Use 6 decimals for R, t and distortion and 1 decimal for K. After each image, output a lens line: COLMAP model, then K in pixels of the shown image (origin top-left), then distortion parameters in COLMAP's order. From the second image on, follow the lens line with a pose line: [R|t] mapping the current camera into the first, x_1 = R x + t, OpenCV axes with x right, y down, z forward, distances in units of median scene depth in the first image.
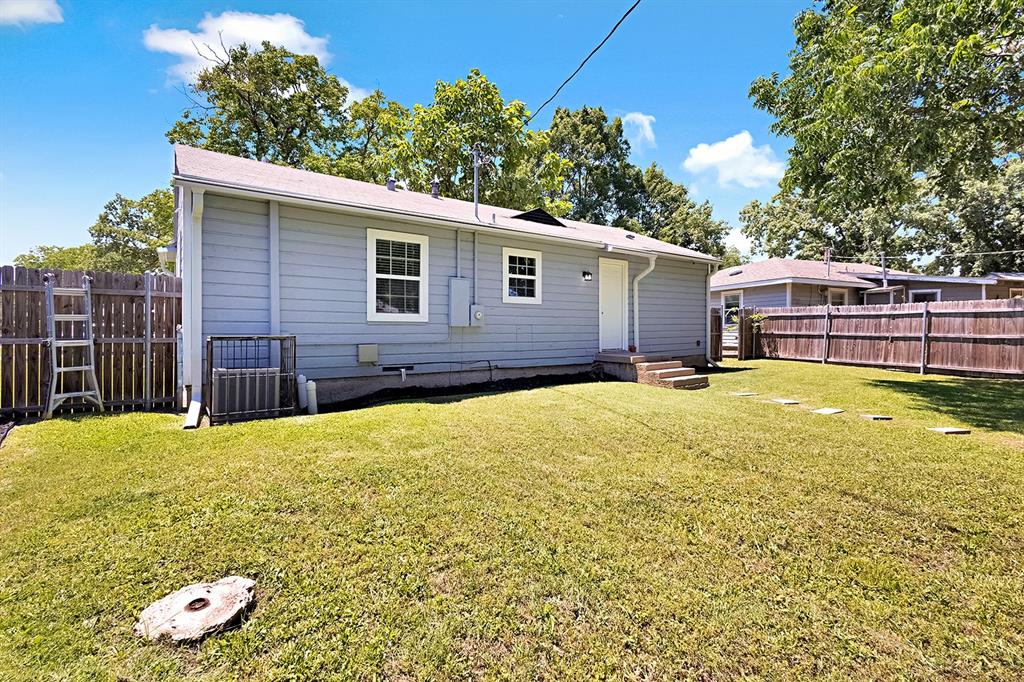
lens RADIAL K [[482.5, 0, 512.5], [0, 482.5, 340.1], [0, 0, 1]] dist [0.008639, -0.002725]
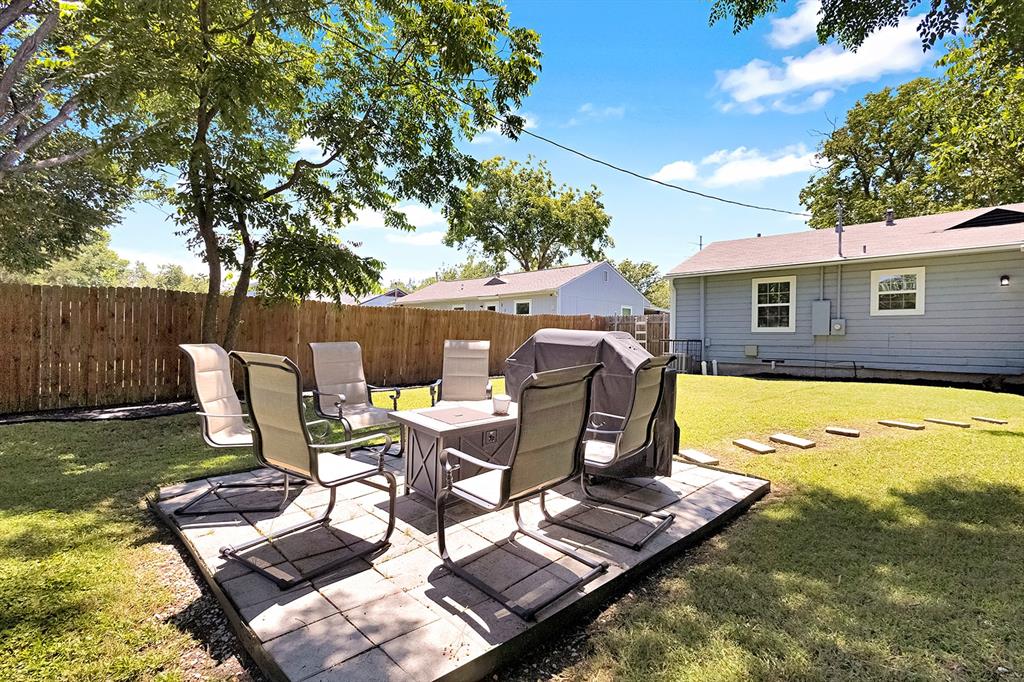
lens RADIAL K [[482.5, 0, 507.1], [0, 482.5, 342.2], [0, 0, 1]] dist [0.008639, -0.002725]
pose [[0.144754, 0.013360, -0.989377, 1.022111], [-0.024695, 0.999646, 0.009886, 0.000939], [0.989159, 0.023001, 0.145033, -0.097511]]
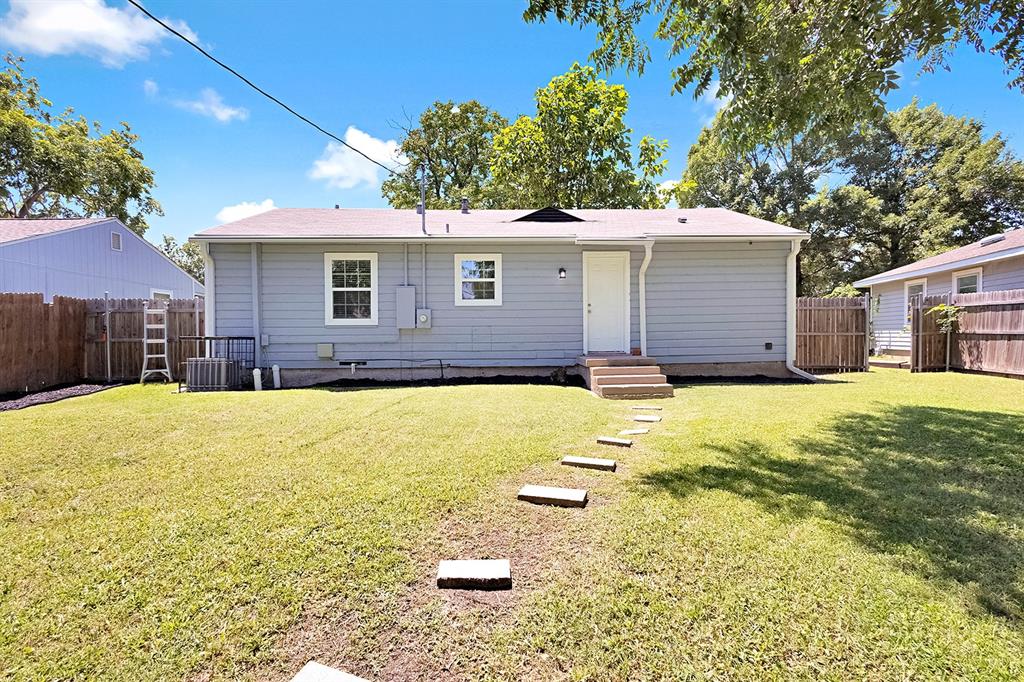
lens RADIAL K [[482.5, 0, 519.8], [0, 482.5, 339.0], [0, 0, 1]] dist [0.008639, -0.002725]
pose [[0.818308, 0.000626, -0.574780, 0.677699], [-0.004500, 0.999976, -0.005316, 0.001039], [0.574762, 0.006937, 0.818291, 0.194896]]
